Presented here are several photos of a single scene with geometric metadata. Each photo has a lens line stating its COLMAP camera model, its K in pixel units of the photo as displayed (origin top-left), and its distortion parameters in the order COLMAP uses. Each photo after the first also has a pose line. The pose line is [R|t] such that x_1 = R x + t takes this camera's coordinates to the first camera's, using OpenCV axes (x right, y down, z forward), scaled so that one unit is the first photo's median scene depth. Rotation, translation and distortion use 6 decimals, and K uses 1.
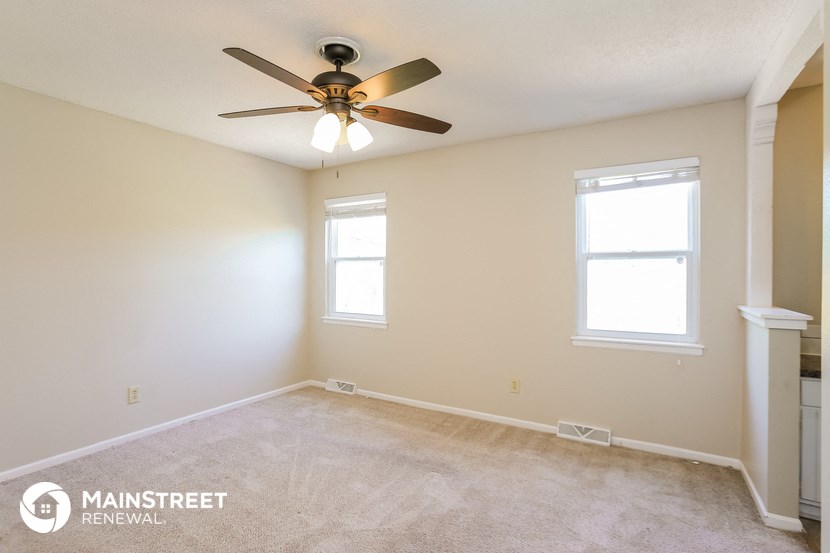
lens RADIAL K [[404.1, 0, 414.8], [0, 404.1, 273.5], [0, 0, 1]] dist [-0.031408, 0.000971]
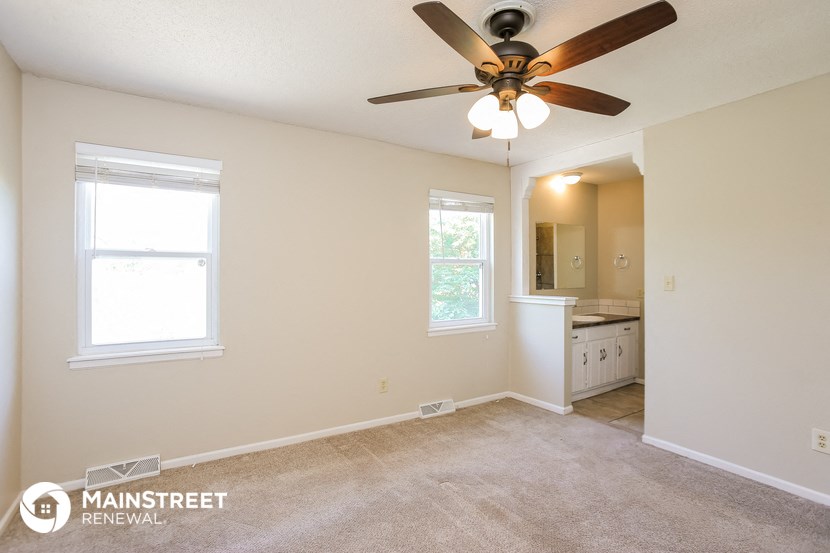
lens RADIAL K [[404.1, 0, 414.4], [0, 404.1, 268.7], [0, 0, 1]] dist [-0.031408, 0.000971]
pose [[0.464248, 0.008418, 0.885665, -0.617352], [0.002515, 0.999938, -0.010823, -0.006833], [-0.885702, 0.007251, 0.464198, 0.444777]]
